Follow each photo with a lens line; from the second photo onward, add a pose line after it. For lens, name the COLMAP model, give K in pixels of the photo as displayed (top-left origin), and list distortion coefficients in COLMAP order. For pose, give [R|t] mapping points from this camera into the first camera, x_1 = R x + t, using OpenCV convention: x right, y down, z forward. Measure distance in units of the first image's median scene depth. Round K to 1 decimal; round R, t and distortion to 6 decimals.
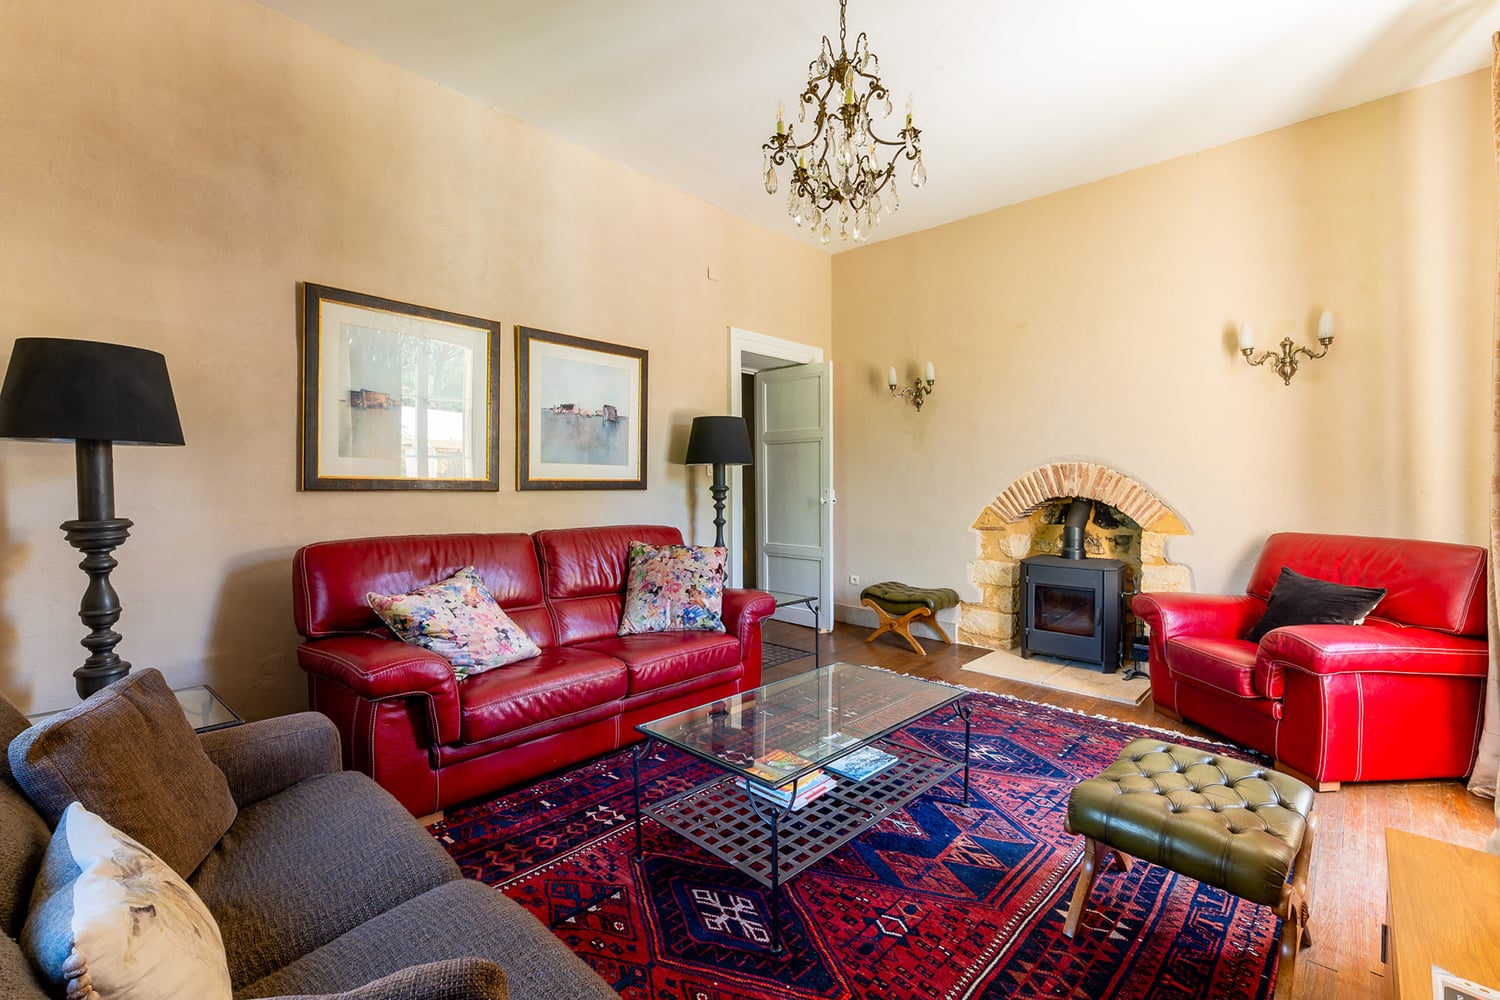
lens RADIAL K [[651.5, 0, 757.0], [0, 651.5, 508.6], [0, 0, 1]] dist [-0.000851, 0.000223]
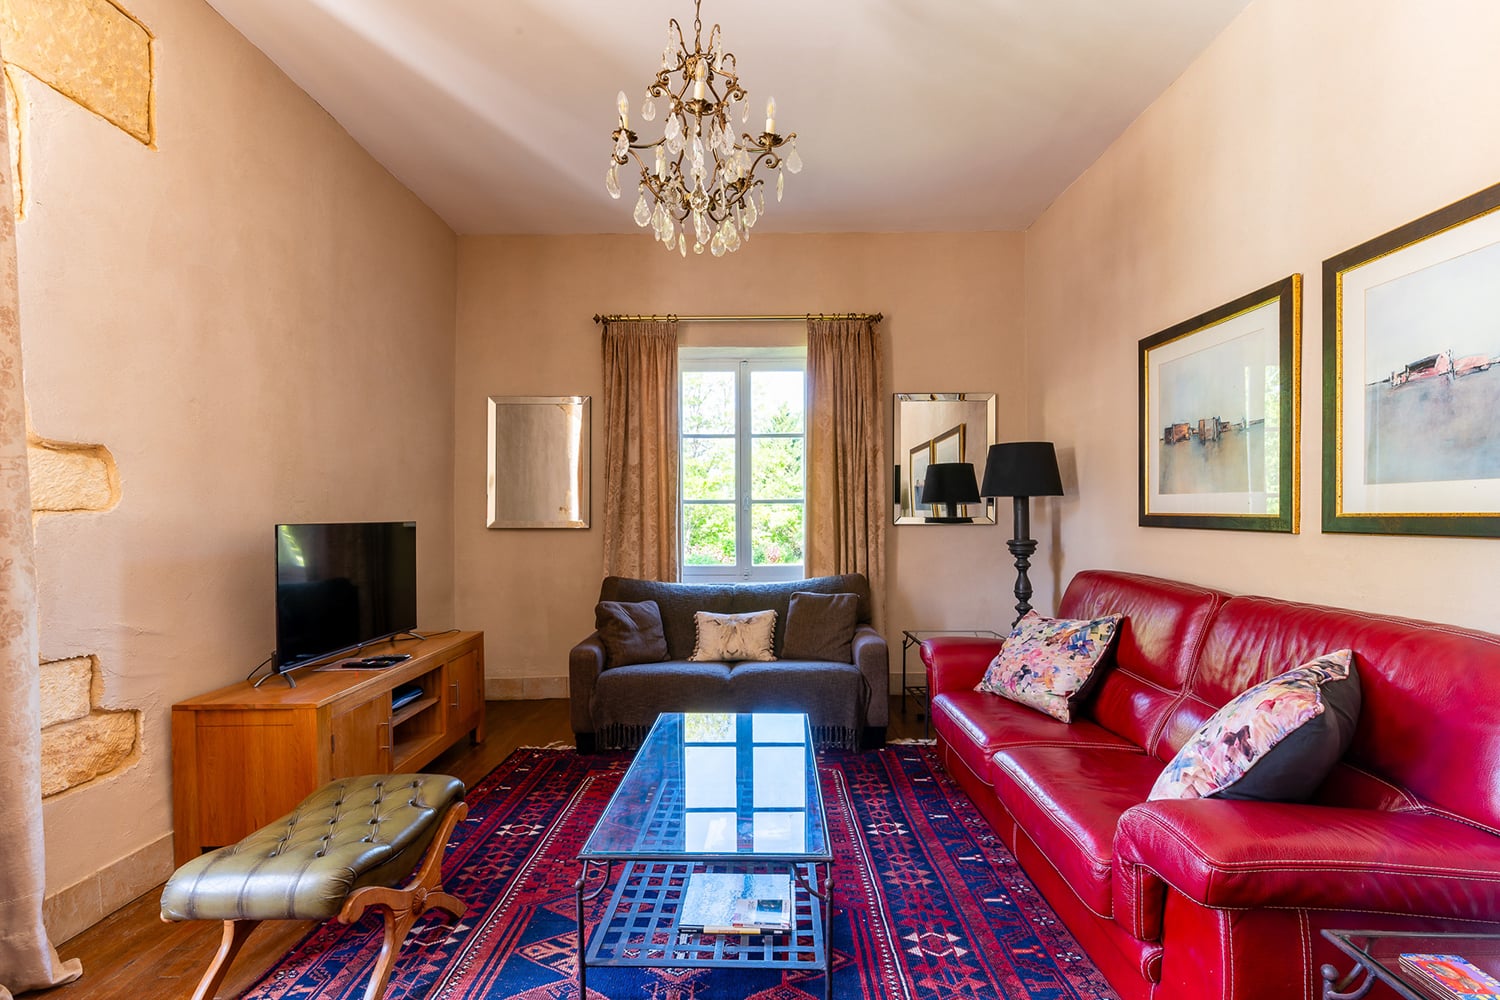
lens RADIAL K [[651.5, 0, 757.0], [0, 651.5, 508.6], [0, 0, 1]] dist [-0.000851, 0.000223]
pose [[-0.742407, -0.004936, -0.669931, 0.560264], [-0.022272, 0.999602, 0.017317, -0.062598], [0.669578, 0.027777, -0.742222, 1.412090]]
